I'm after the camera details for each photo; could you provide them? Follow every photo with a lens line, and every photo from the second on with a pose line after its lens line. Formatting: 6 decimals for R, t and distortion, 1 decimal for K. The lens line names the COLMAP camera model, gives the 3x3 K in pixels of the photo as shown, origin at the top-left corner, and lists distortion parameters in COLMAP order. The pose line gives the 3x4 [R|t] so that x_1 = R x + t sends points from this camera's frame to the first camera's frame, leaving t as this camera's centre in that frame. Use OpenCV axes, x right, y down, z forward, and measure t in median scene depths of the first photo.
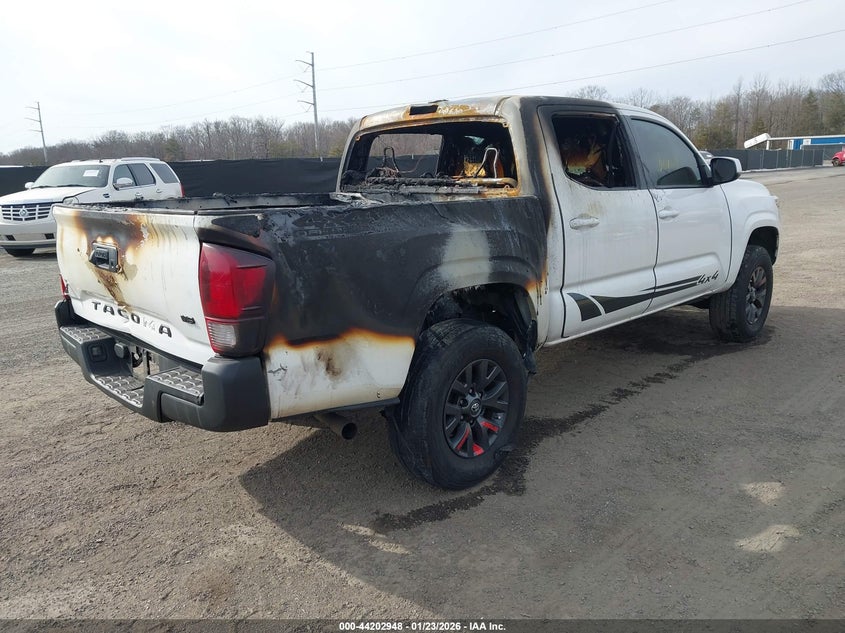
lens RADIAL K [[686.8, 0, 420.5], [0, 686.8, 318.1], [0, 0, 1]] dist [-0.008641, -0.002811]
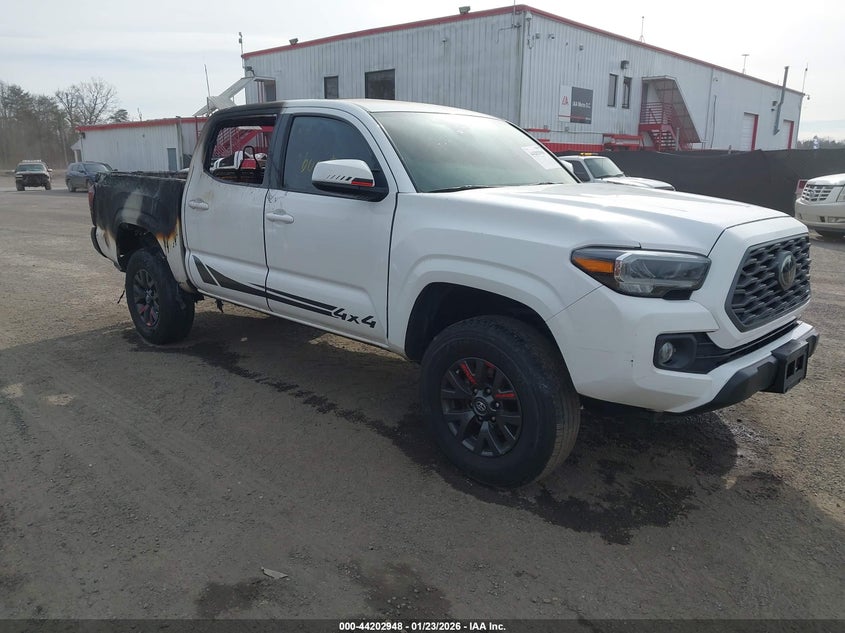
lens RADIAL K [[686.8, 0, 421.3], [0, 686.8, 318.1], [0, 0, 1]] dist [-0.008641, -0.002811]
pose [[0.009019, 0.258781, -0.965894, 1.350920], [-0.222575, 0.942221, 0.250361, -0.310110], [0.974874, 0.212726, 0.066096, 1.190957]]
